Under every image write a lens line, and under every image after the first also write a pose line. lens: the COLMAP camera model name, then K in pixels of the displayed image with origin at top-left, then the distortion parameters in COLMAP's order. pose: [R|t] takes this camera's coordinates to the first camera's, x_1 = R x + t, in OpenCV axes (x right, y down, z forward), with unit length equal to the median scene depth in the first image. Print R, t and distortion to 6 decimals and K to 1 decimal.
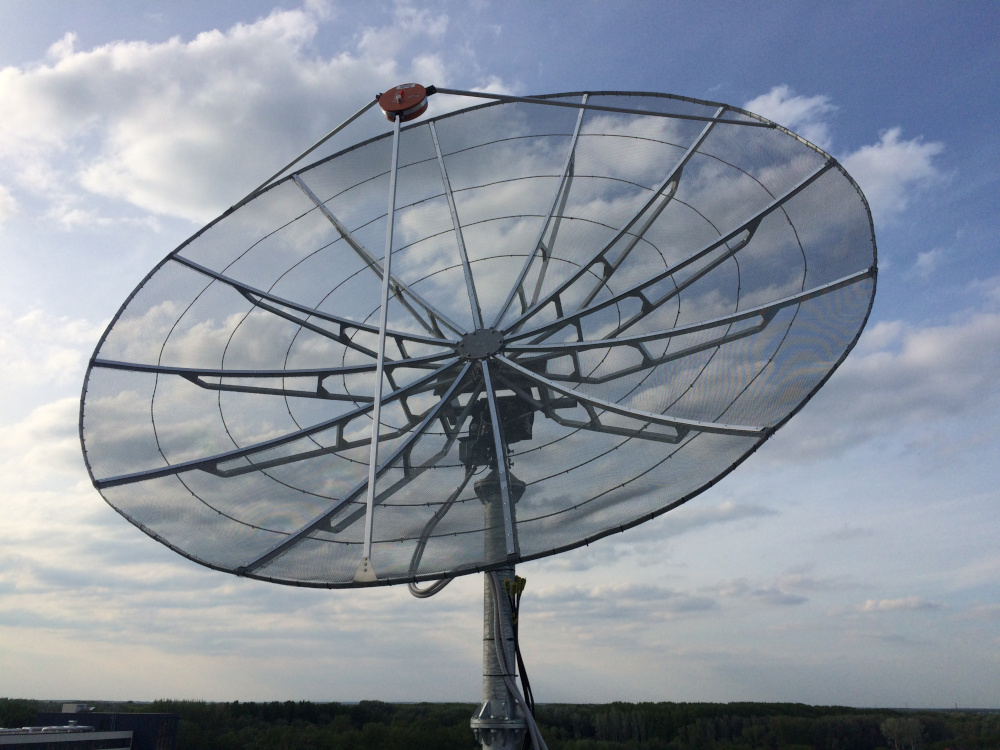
lens RADIAL K [[844.3, 0, 498.2], [0, 844.3, 399.9], [0, 0, 1]] dist [0.049219, 0.001645]
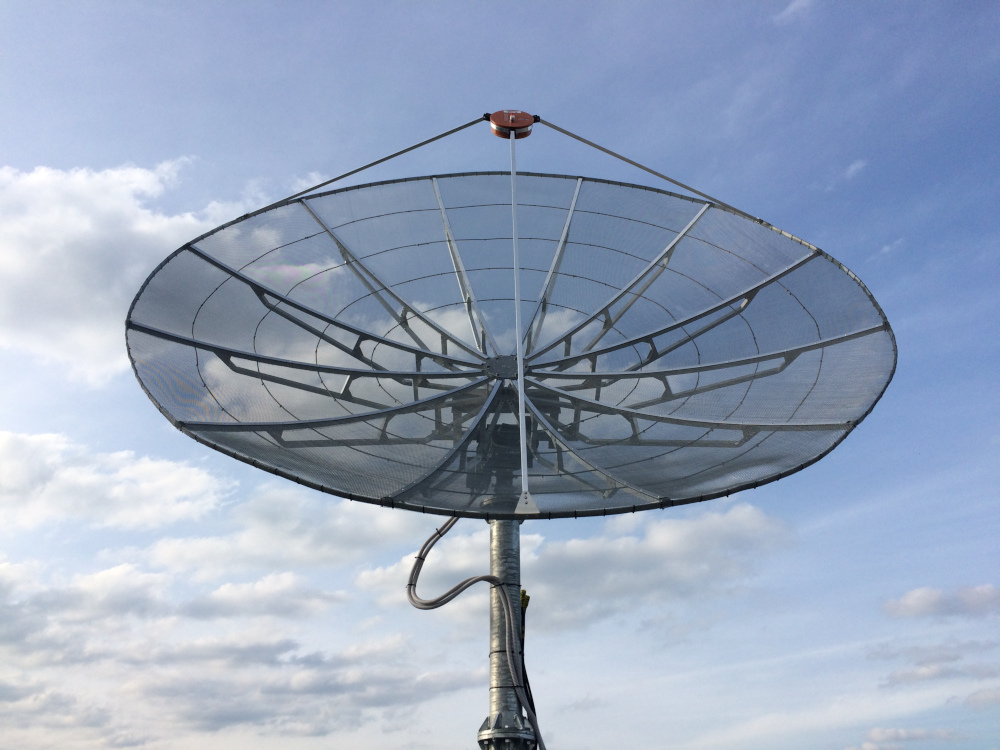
lens RADIAL K [[844.3, 0, 498.2], [0, 844.3, 399.9], [0, 0, 1]] dist [0.049219, 0.001645]
pose [[0.963341, 0.127012, 0.236311, -0.285879], [-0.086370, 0.980765, -0.175045, 0.166502], [-0.253998, 0.148218, 0.955780, -0.000427]]
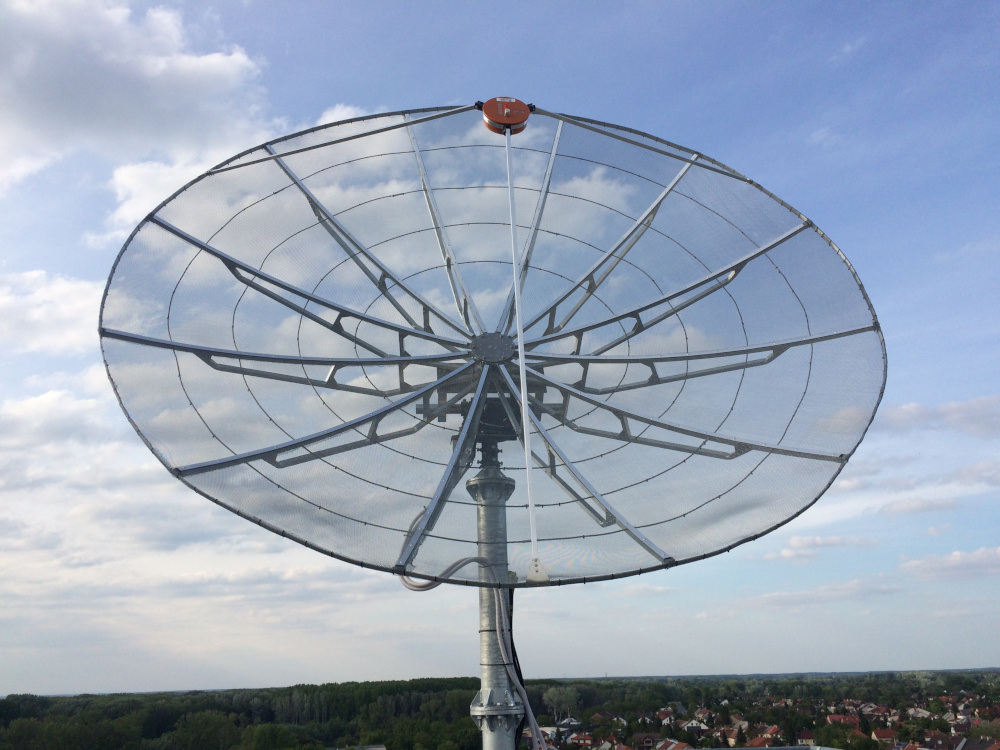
lens RADIAL K [[844.3, 0, 498.2], [0, 844.3, 399.9], [0, 0, 1]] dist [0.049219, 0.001645]
pose [[0.946627, 0.070662, 0.314489, -0.350108], [-0.076771, 0.997024, 0.007062, -0.010483], [-0.313054, -0.030829, 0.949235, 0.009983]]
